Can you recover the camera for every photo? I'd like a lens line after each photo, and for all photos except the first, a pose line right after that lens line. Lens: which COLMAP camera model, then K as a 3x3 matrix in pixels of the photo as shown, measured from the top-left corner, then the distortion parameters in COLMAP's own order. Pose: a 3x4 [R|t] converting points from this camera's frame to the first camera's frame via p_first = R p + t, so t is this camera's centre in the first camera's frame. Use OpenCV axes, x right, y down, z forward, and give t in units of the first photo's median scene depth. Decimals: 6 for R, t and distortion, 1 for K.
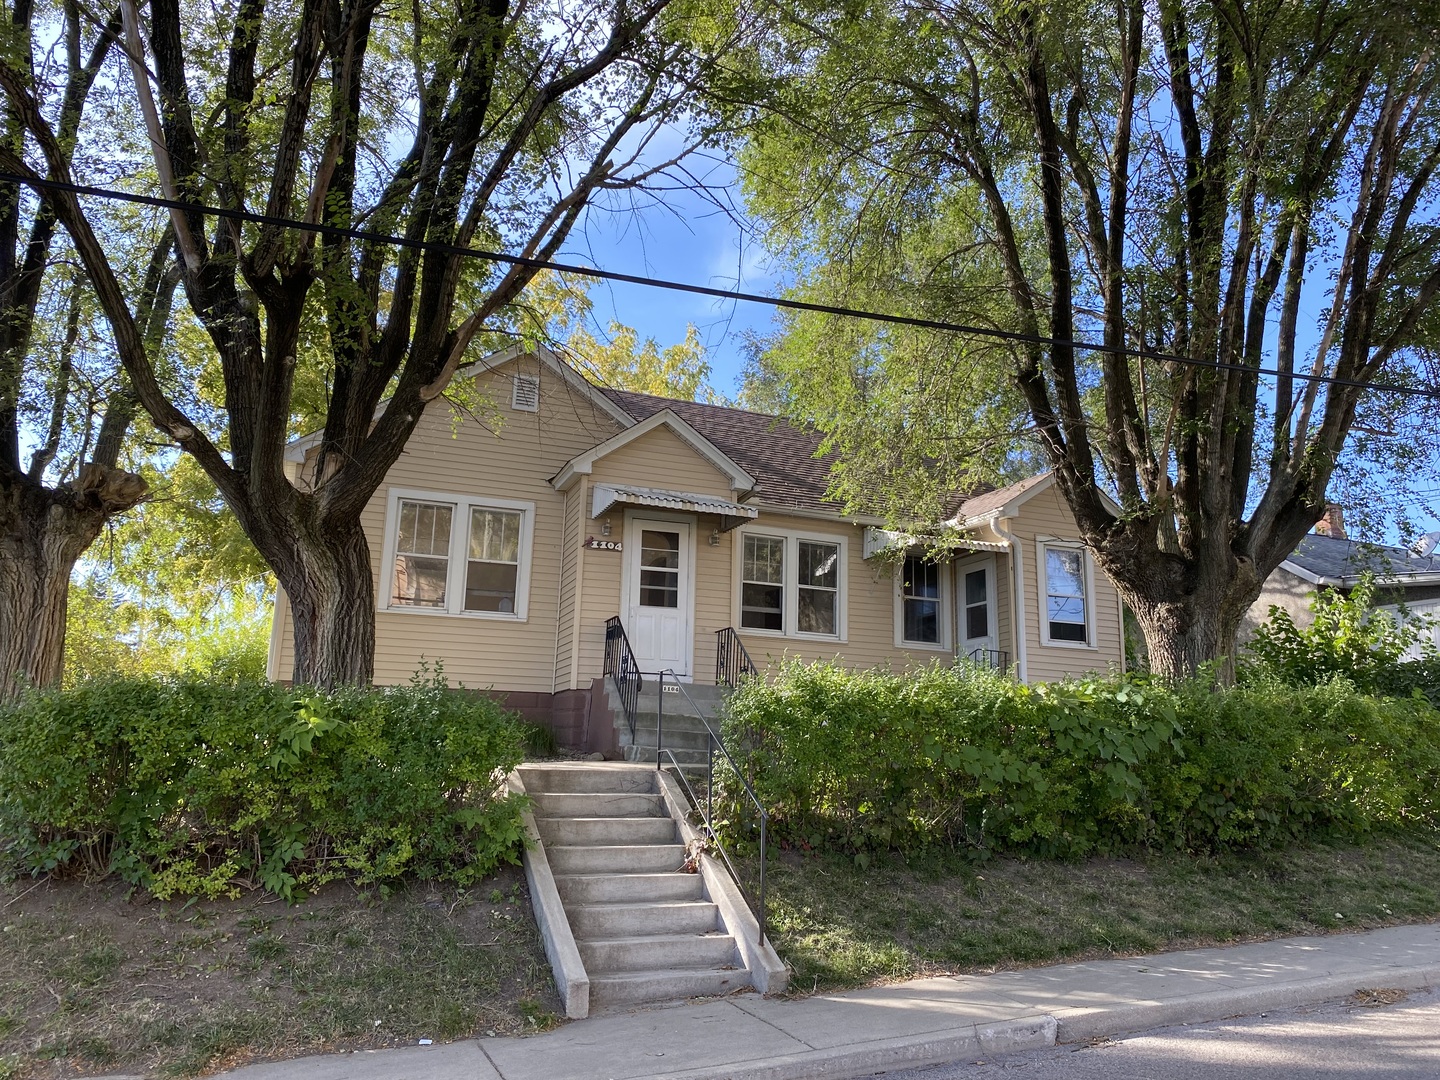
lens RADIAL K [[1078.9, 0, 720.0], [0, 1078.9, 540.0], [0, 0, 1]] dist [0.084829, 0.000893]
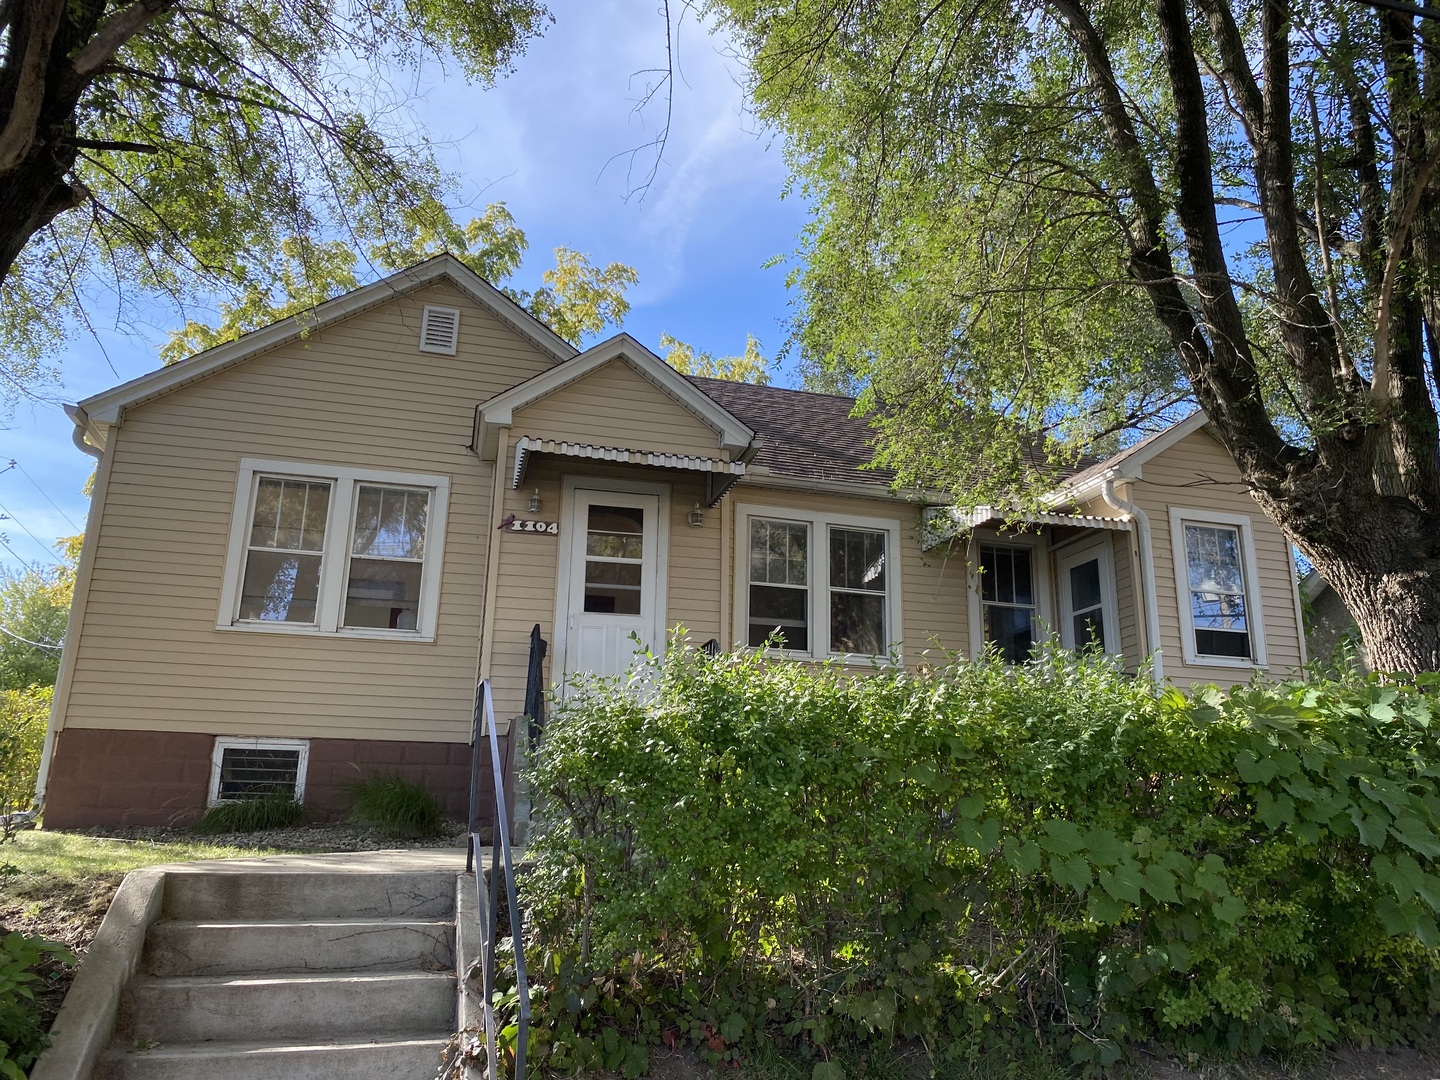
lens RADIAL K [[1093.4, 0, 724.4], [0, 1093.4, 533.4], [0, 0, 1]] dist [-0.001168, 0.038585]
pose [[0.995179, -0.032770, -0.092439, 0.088480], [0.026987, 0.997641, -0.063127, 0.062128], [0.094289, 0.060328, 0.993715, 0.343295]]
